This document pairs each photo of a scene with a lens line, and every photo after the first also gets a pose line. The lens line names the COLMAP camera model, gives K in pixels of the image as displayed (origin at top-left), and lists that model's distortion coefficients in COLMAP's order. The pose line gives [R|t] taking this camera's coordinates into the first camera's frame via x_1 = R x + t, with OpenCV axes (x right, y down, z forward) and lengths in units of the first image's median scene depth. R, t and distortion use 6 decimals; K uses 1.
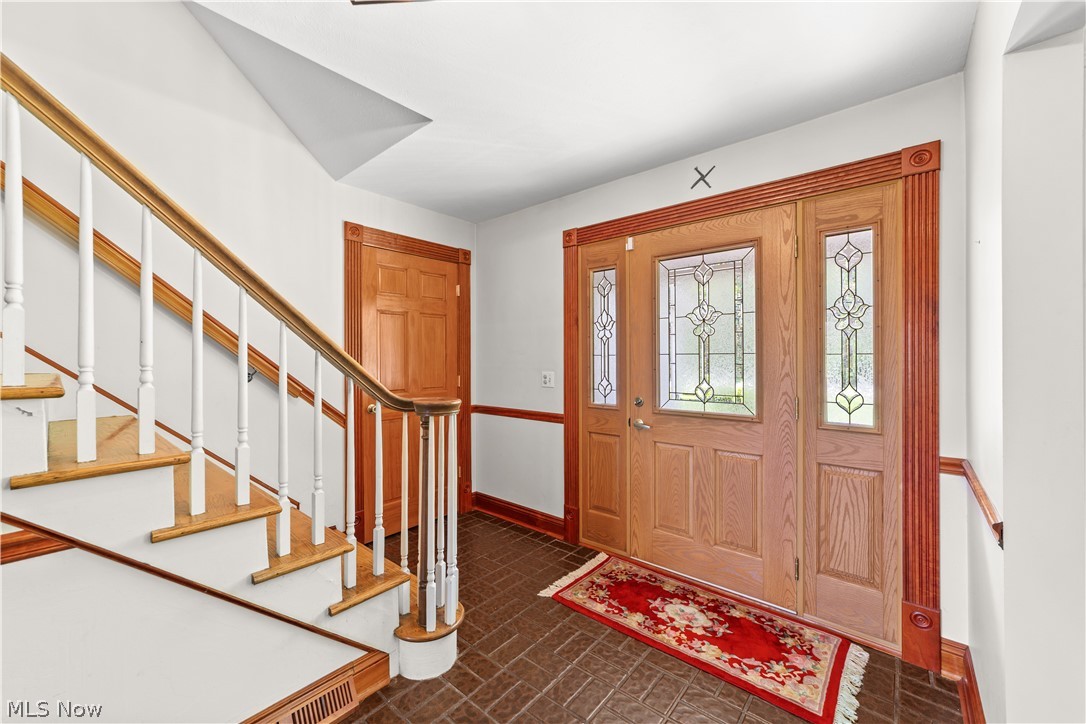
lens RADIAL K [[417.5, 0, 541.5], [0, 417.5, 367.9], [0, 0, 1]] dist [-0.019689, 0.008833]
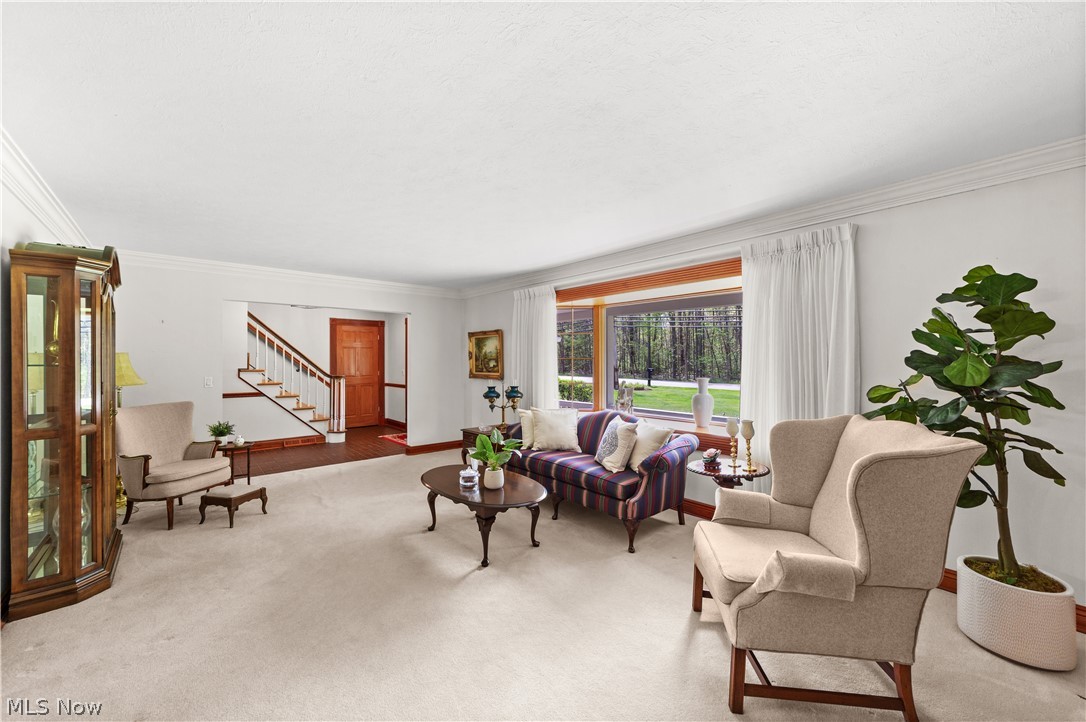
lens RADIAL K [[417.5, 0, 541.5], [0, 417.5, 366.9], [0, 0, 1]] dist [-0.019689, 0.008833]
pose [[0.989592, 0.003344, -0.143861, 1.429722], [-0.004912, 0.999932, -0.010544, 0.020725], [0.143816, 0.011141, 0.989542, -1.695859]]
